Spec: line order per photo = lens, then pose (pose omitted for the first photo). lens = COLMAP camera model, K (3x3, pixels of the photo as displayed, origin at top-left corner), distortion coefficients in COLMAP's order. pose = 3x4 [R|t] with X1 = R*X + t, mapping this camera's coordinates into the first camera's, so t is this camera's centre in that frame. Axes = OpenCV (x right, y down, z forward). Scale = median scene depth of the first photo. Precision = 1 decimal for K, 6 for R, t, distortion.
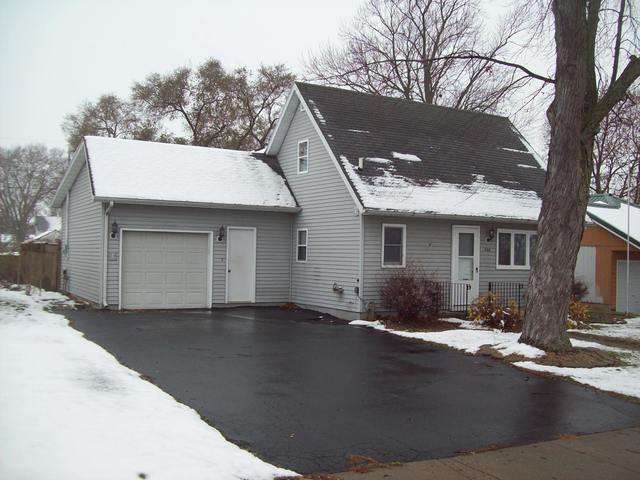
lens RADIAL K [[679.1, 0, 320.2], [0, 679.1, 240.1], [0, 0, 1]] dist [-0.010414, 0.000000]
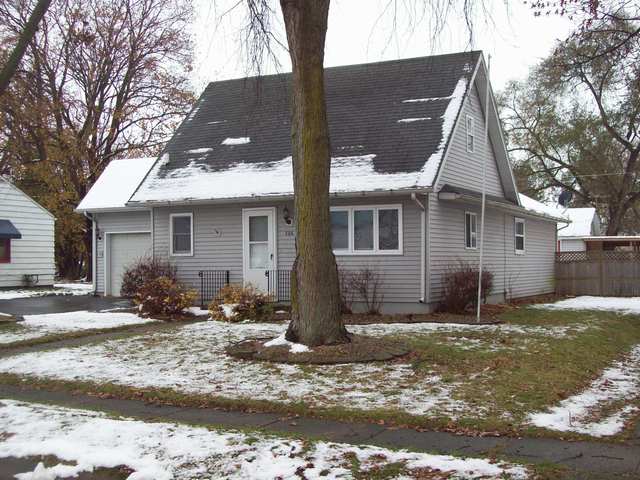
lens RADIAL K [[837.2, 0, 320.0], [0, 837.2, 240.4], [0, 0, 1]] dist [-0.000741, 0.000000]
pose [[0.542397, -0.046578, -0.838830, 1.197776], [0.038654, 0.998788, -0.030465, 0.059528], [0.839233, -0.015900, 0.543540, 0.459532]]
